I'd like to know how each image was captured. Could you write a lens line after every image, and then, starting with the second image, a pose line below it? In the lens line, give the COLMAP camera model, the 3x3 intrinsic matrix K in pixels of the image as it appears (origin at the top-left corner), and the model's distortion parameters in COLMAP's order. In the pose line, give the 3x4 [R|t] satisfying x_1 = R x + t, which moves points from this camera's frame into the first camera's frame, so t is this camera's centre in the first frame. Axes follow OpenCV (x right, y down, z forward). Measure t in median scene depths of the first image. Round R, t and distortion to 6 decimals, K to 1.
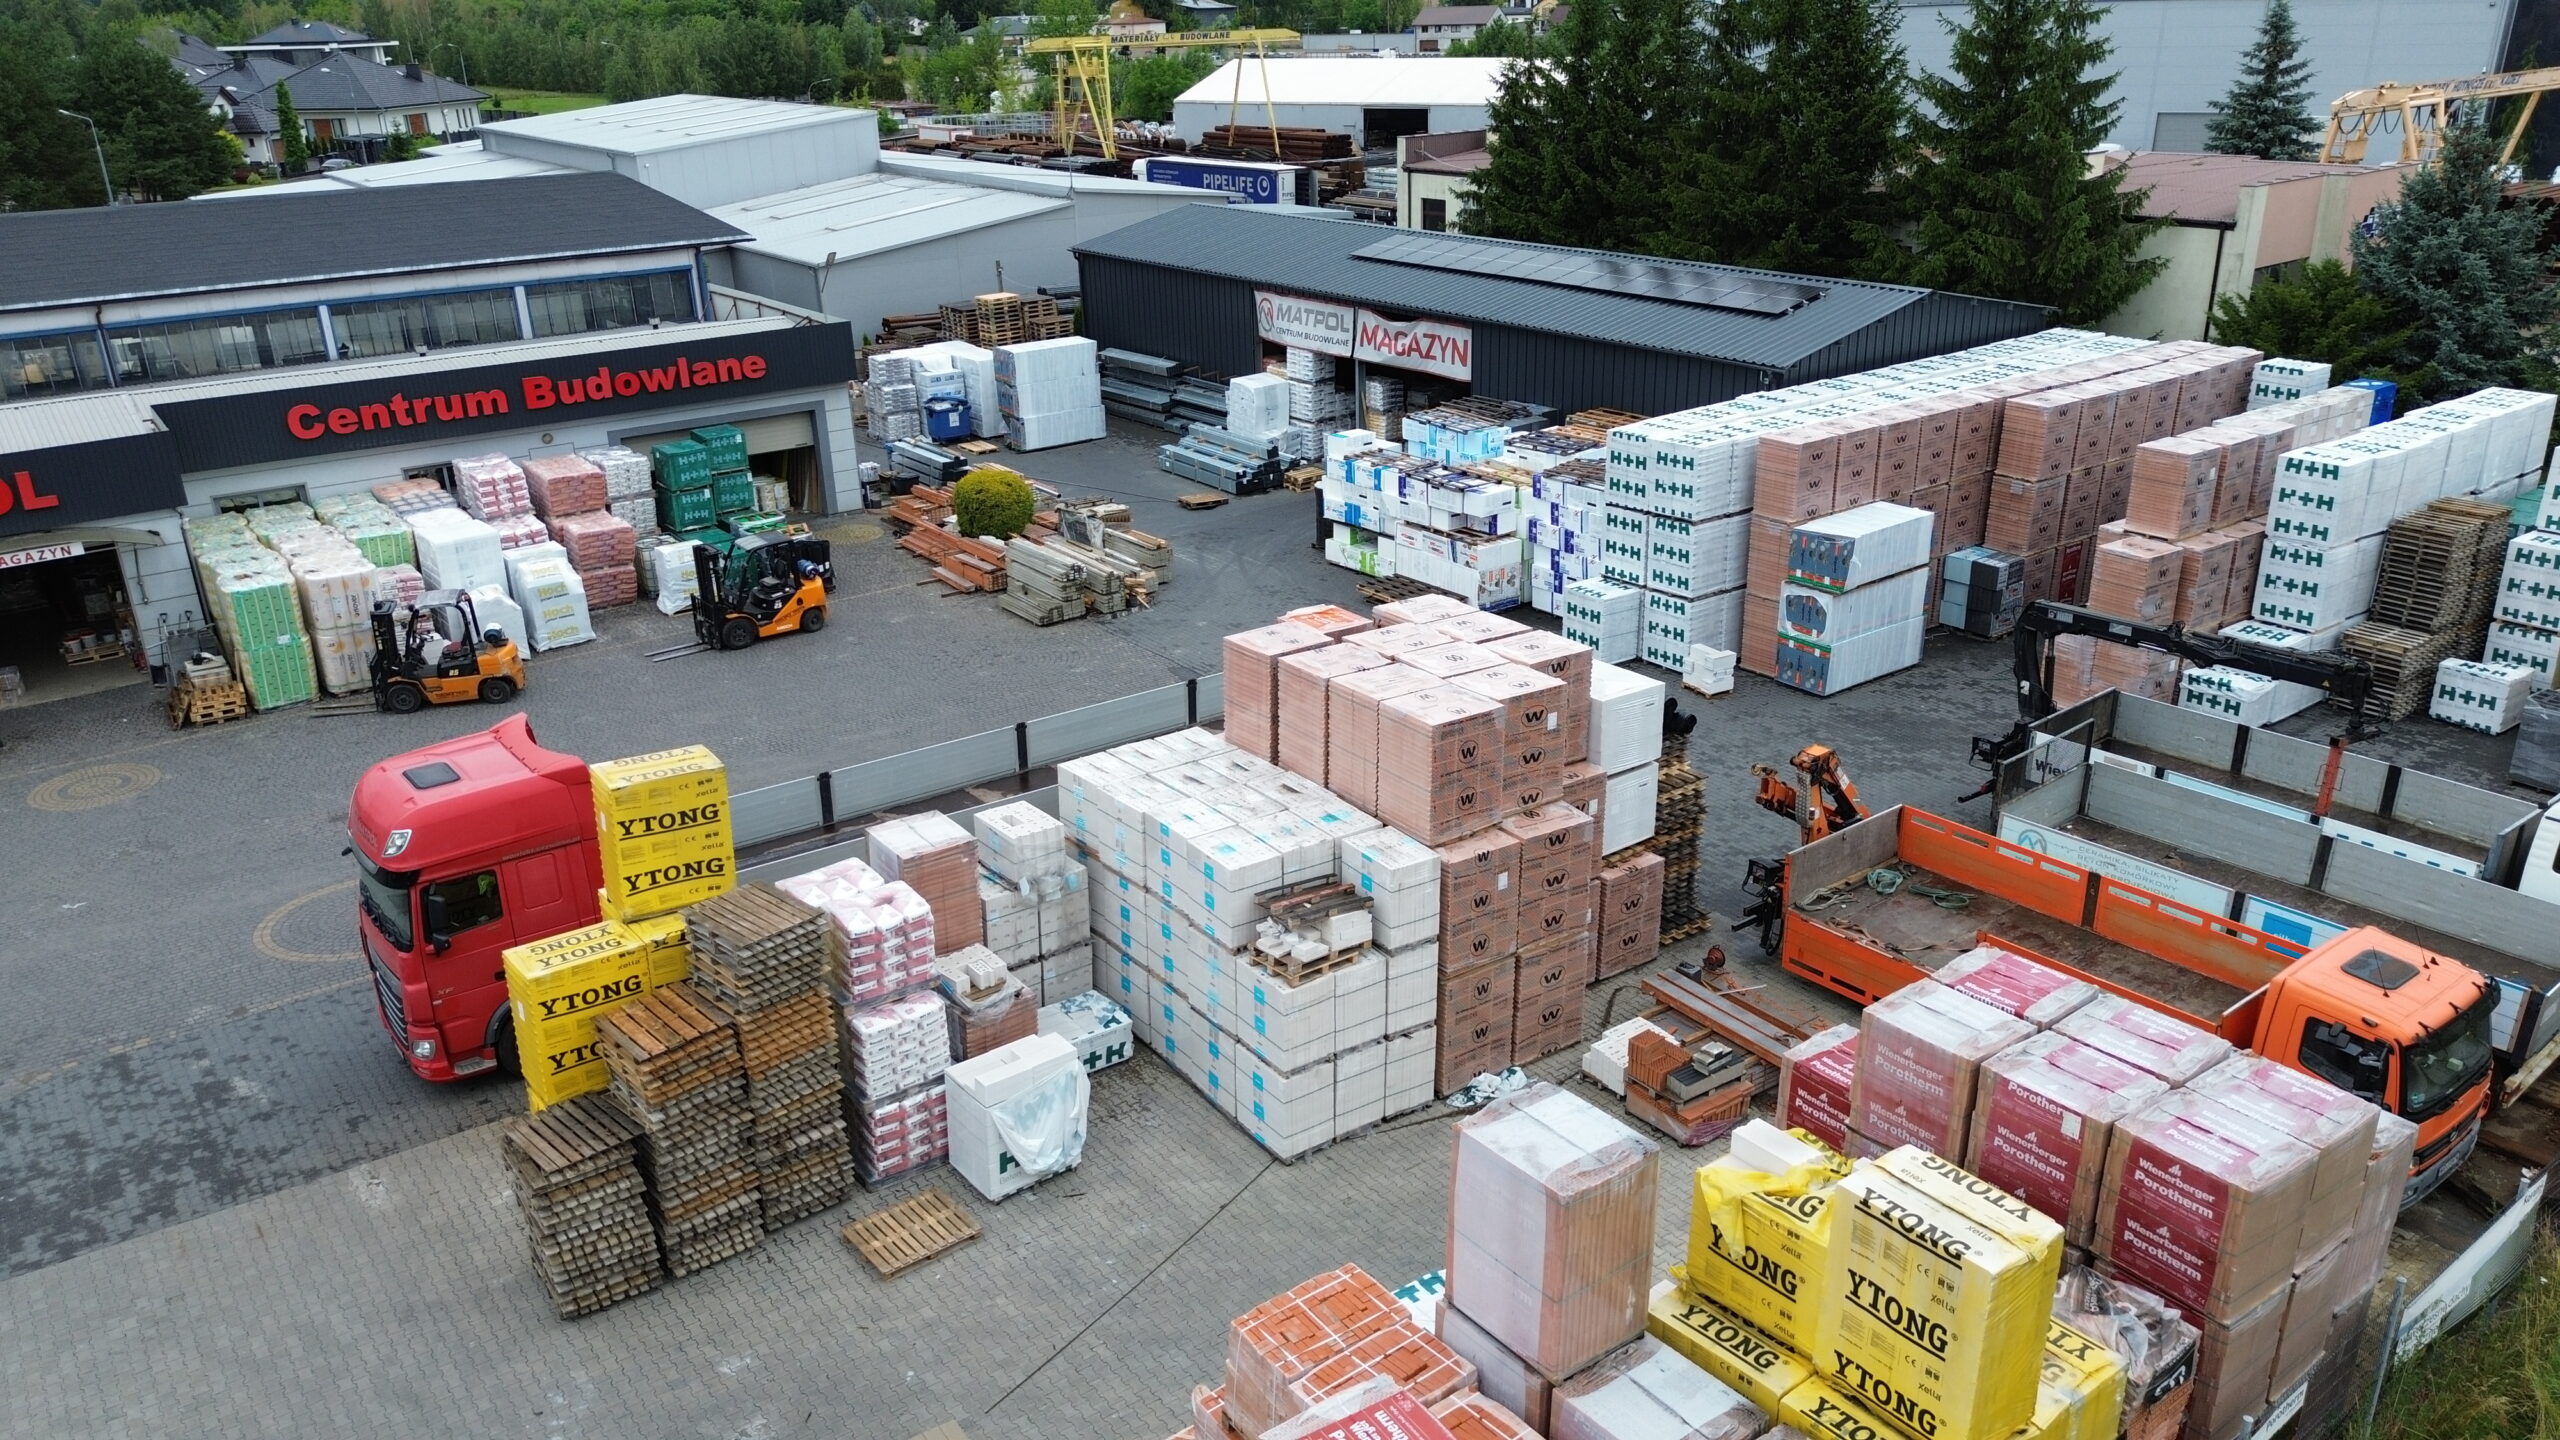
lens RADIAL K [[1806.5, 0, 1287.9], [0, 1806.5, 717.0], [0, 0, 1]] dist [0.079729, -0.079708]
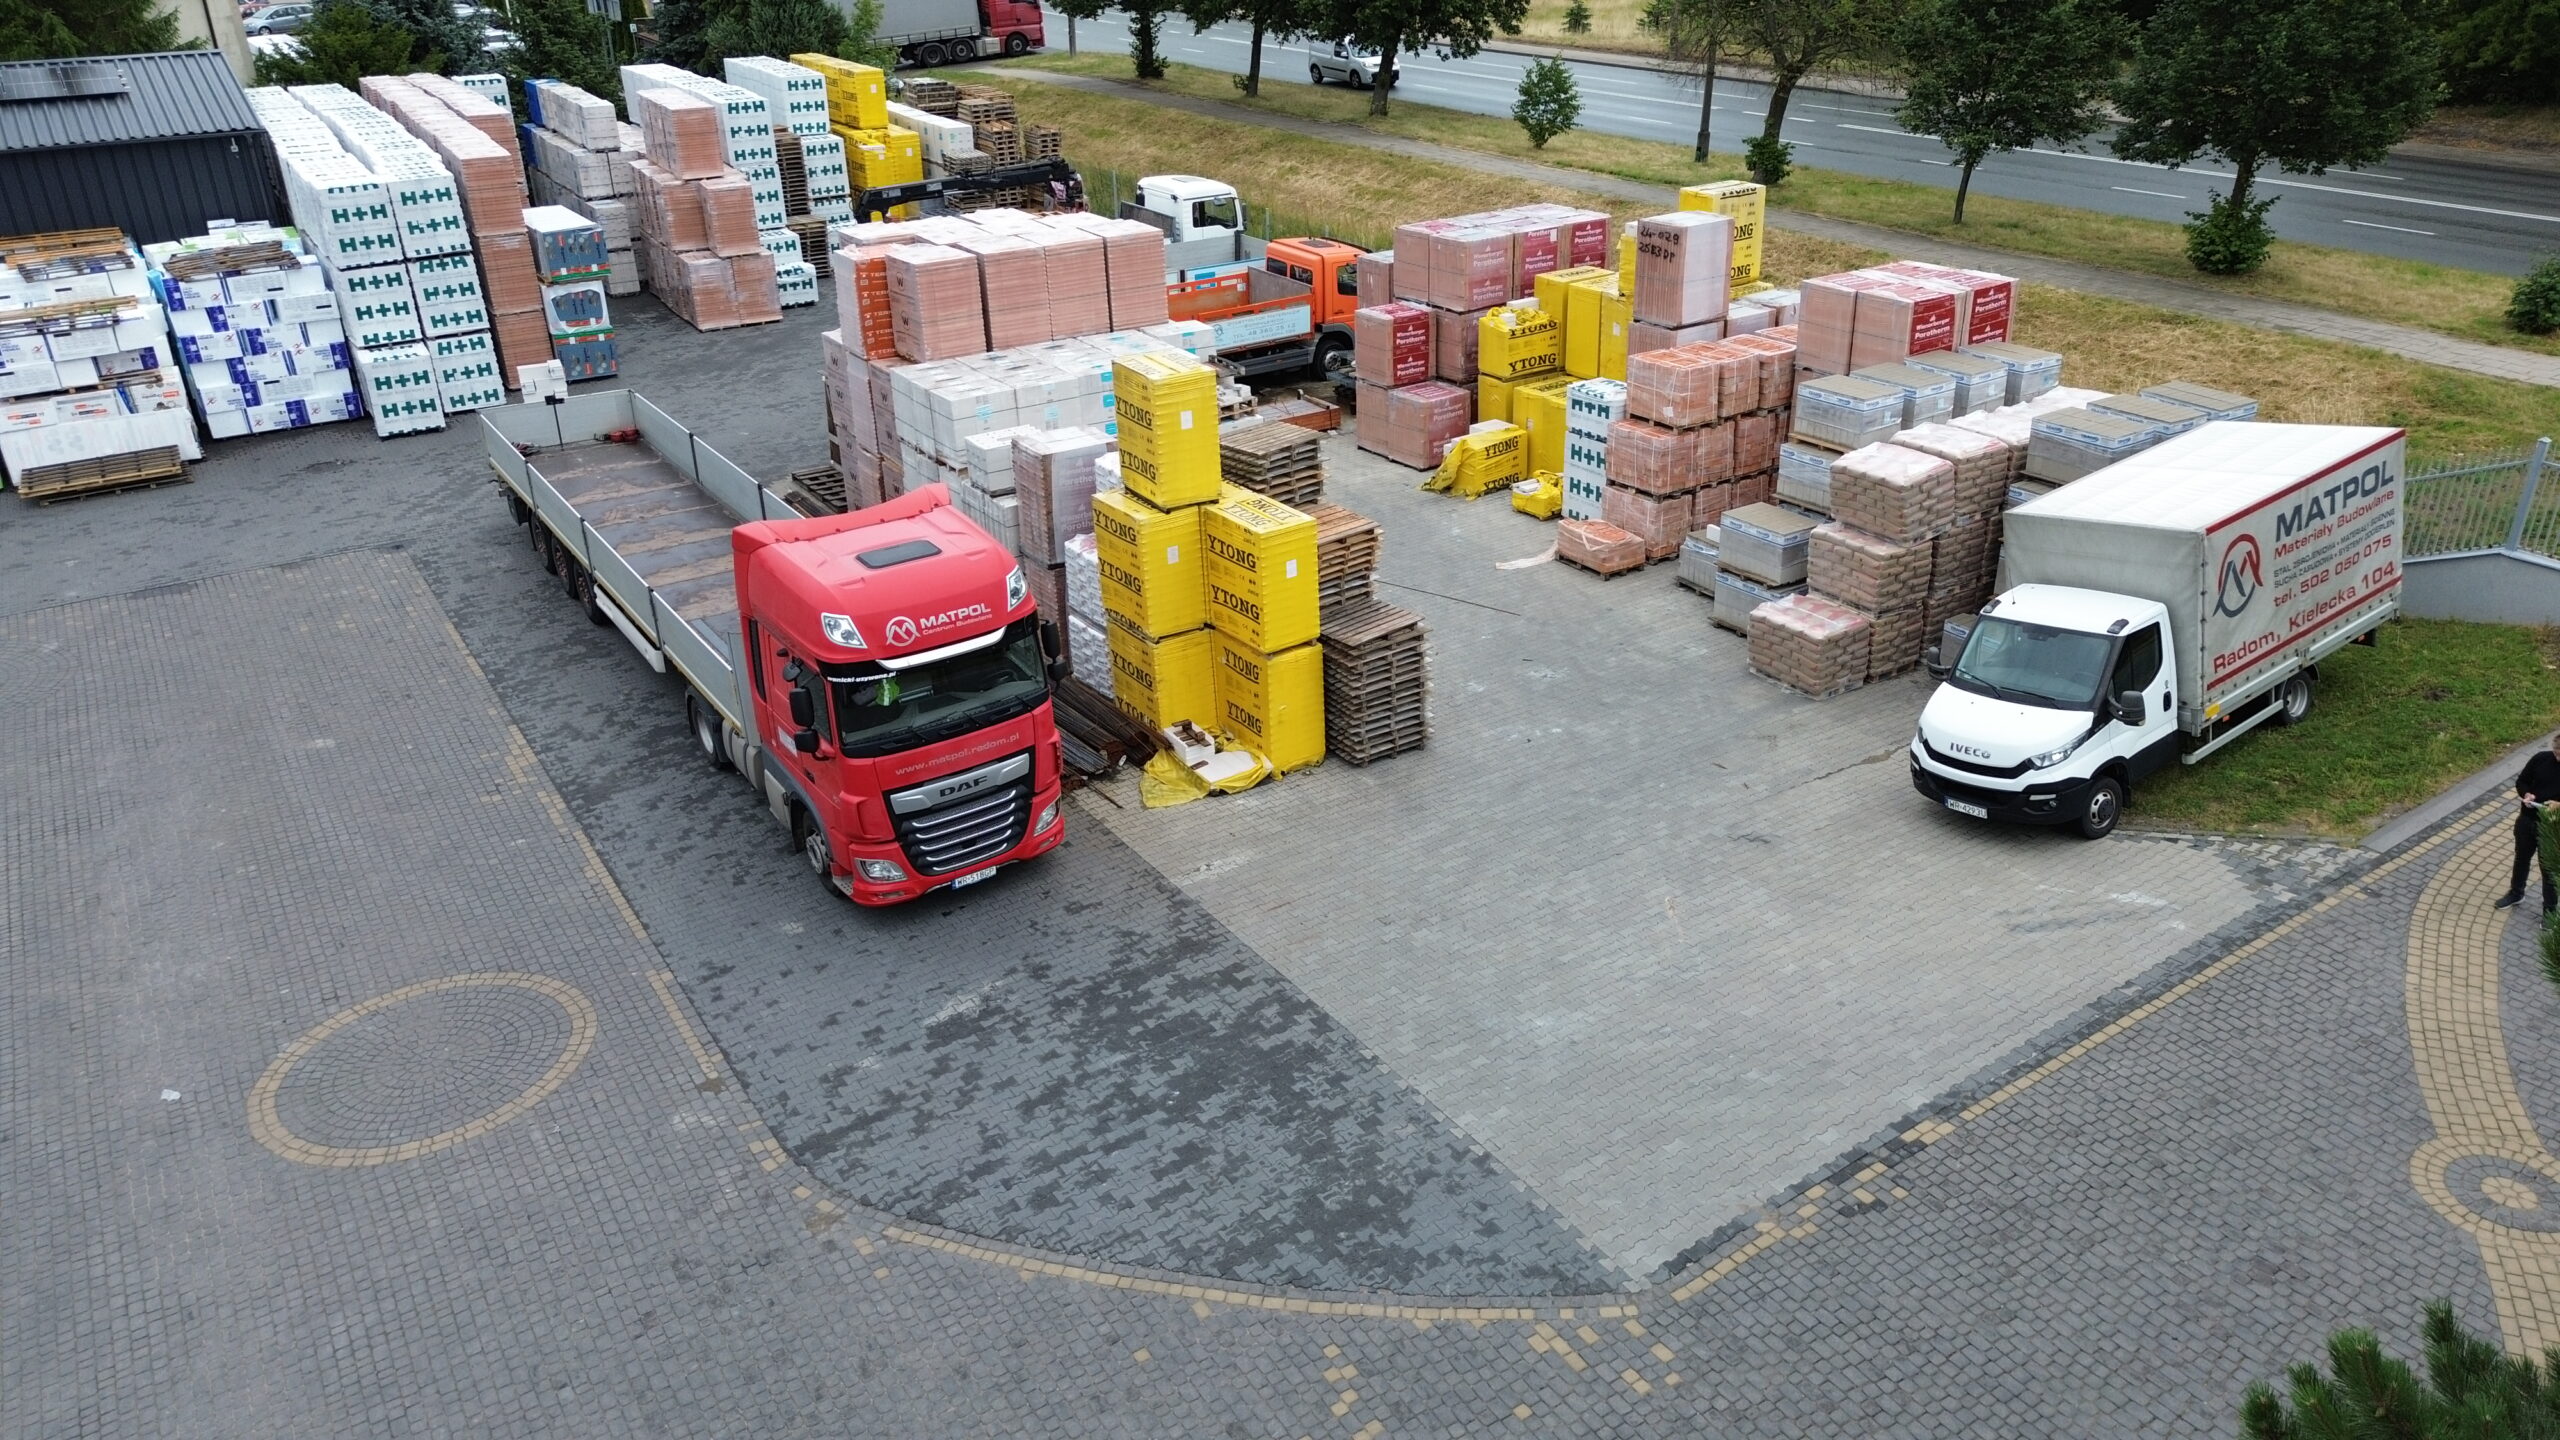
lens RADIAL K [[1805.1, 0, 1290.1], [0, 1805.1, 720.3], [0, 0, 1]] dist [0.089708, -0.093428]
pose [[0.073909, -0.425571, 0.901902, -0.741525], [0.374026, 0.850188, 0.370519, -0.087282], [-0.924469, 0.309950, 0.222011, 0.398185]]
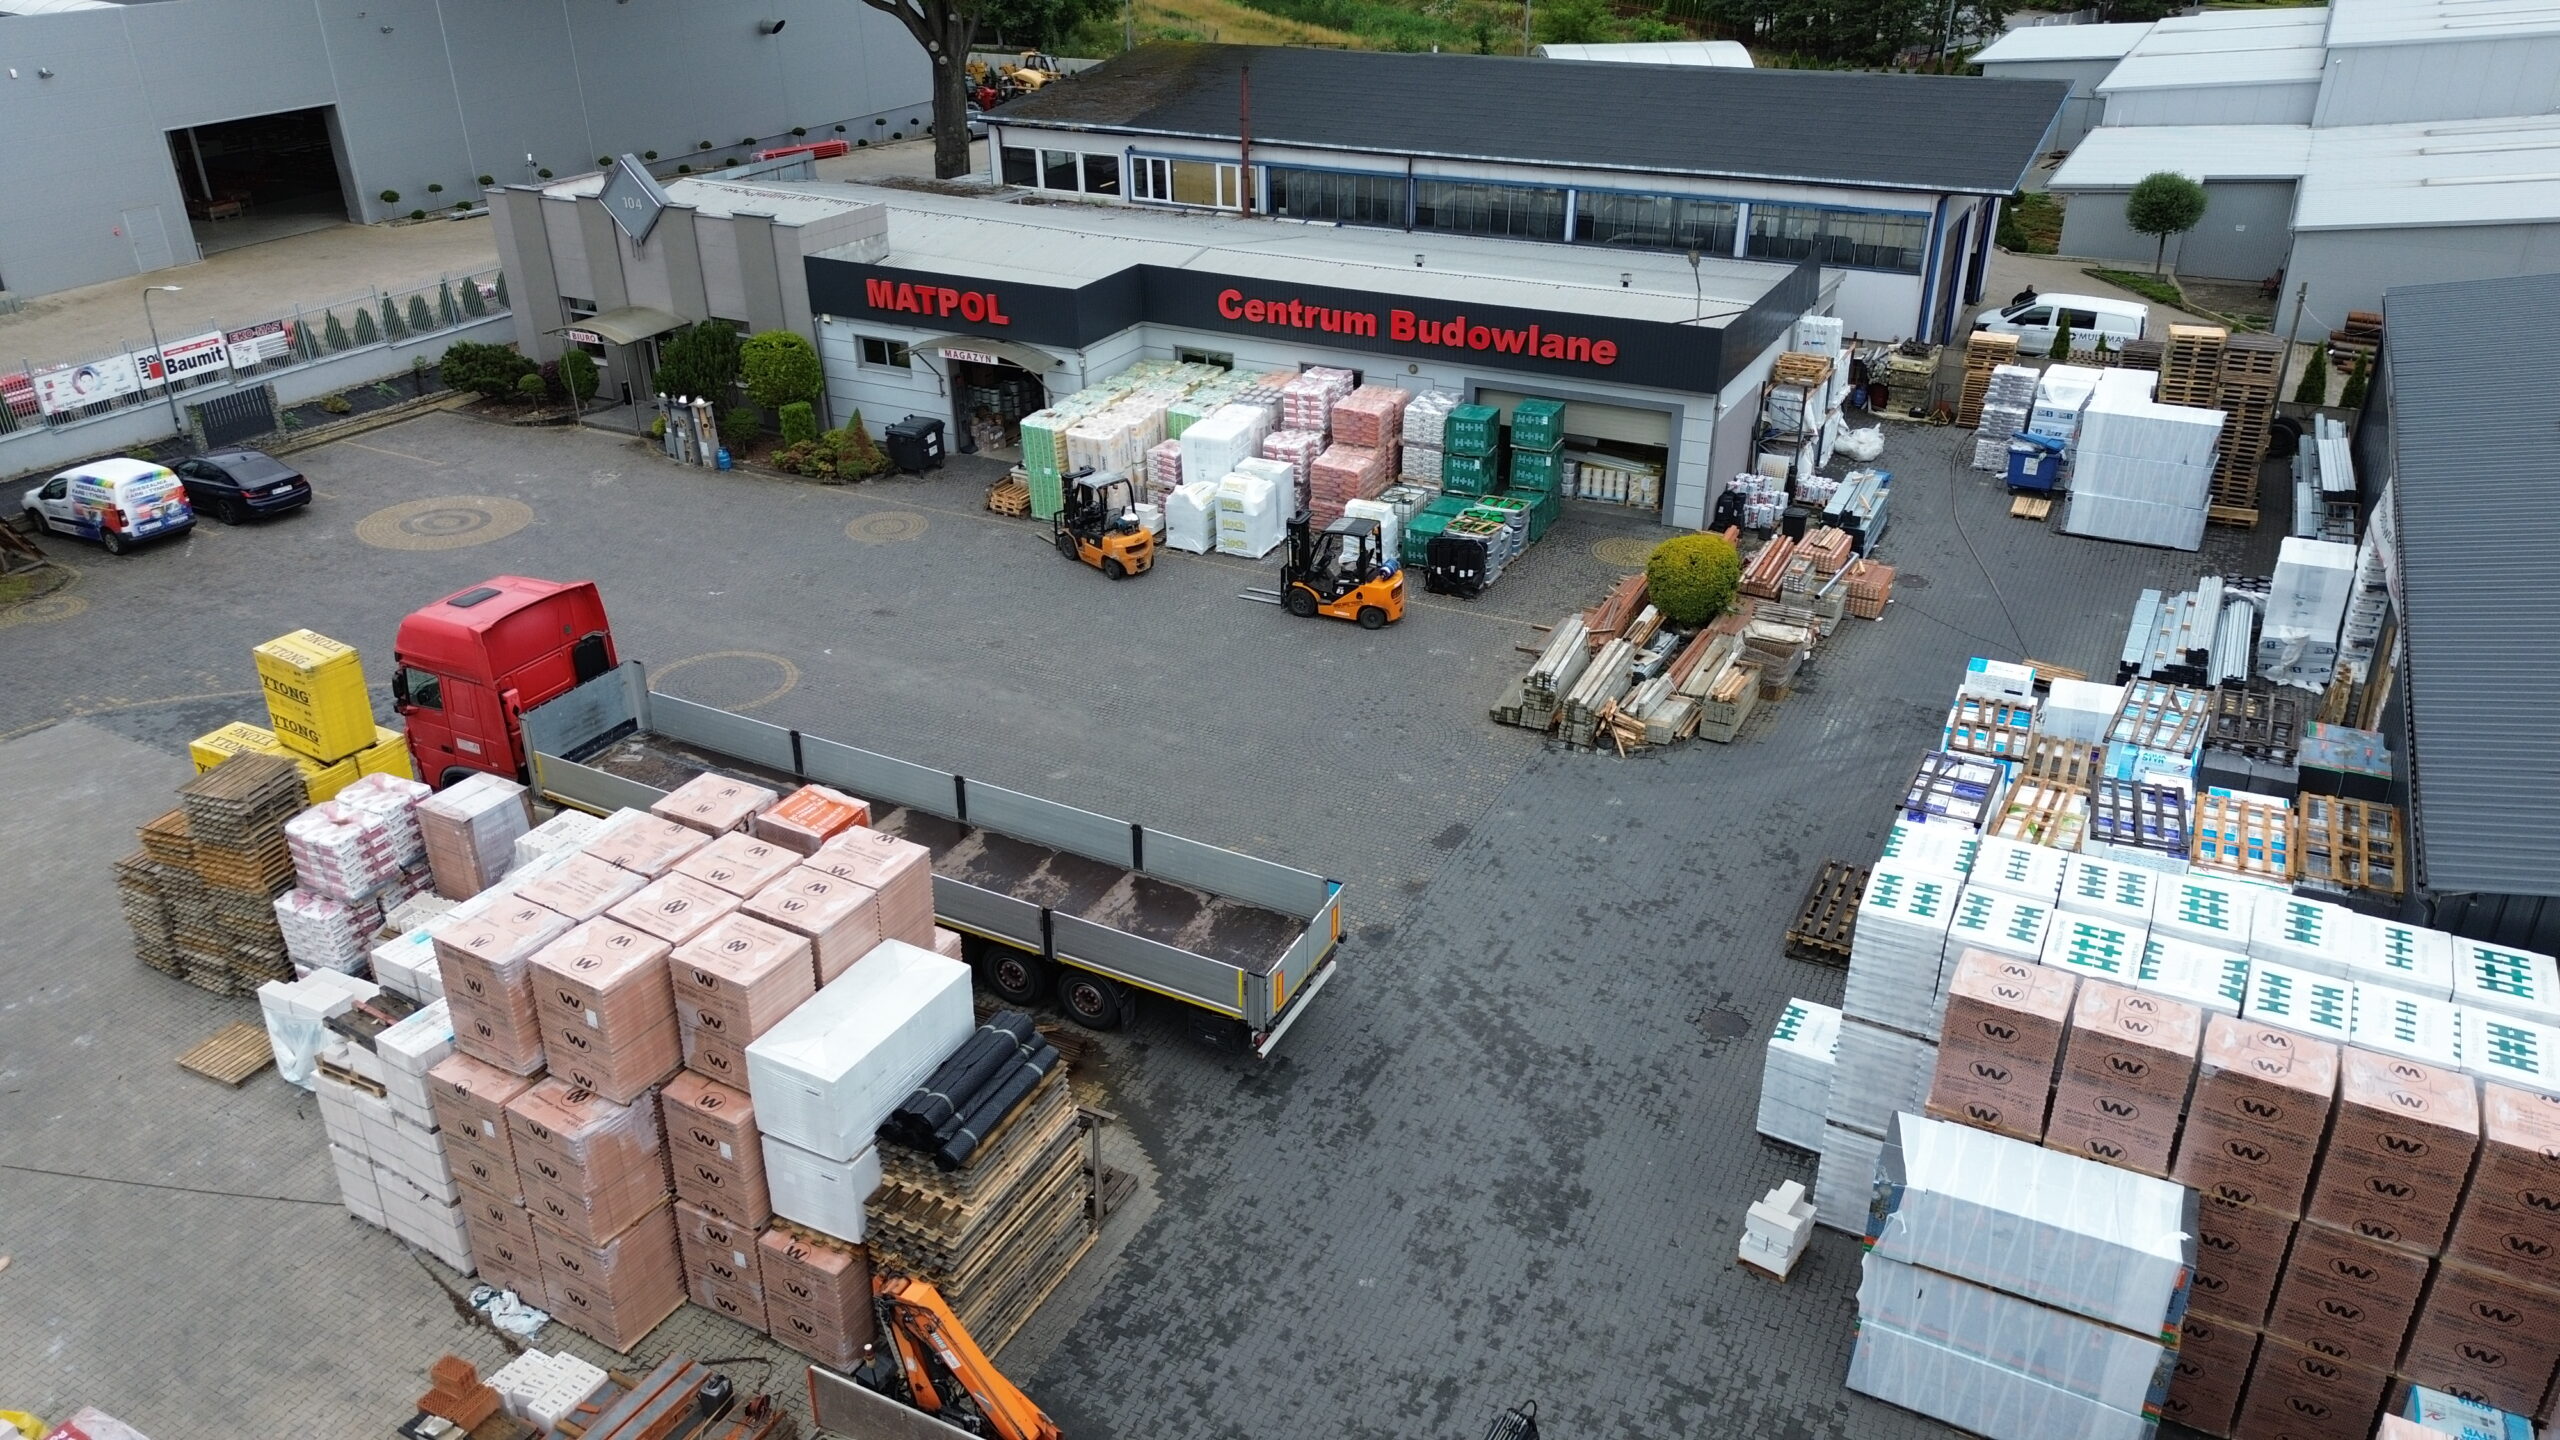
lens RADIAL K [[1800.8, 0, 1284.0], [0, 1800.8, 725.4], [0, 0, 1]] dist [0.091013, -0.097899]
pose [[0.432325, 0.428580, -0.793356, 0.552124], [-0.332439, 0.893607, 0.301580, -0.297310], [0.838200, 0.133362, 0.528806, 0.474217]]
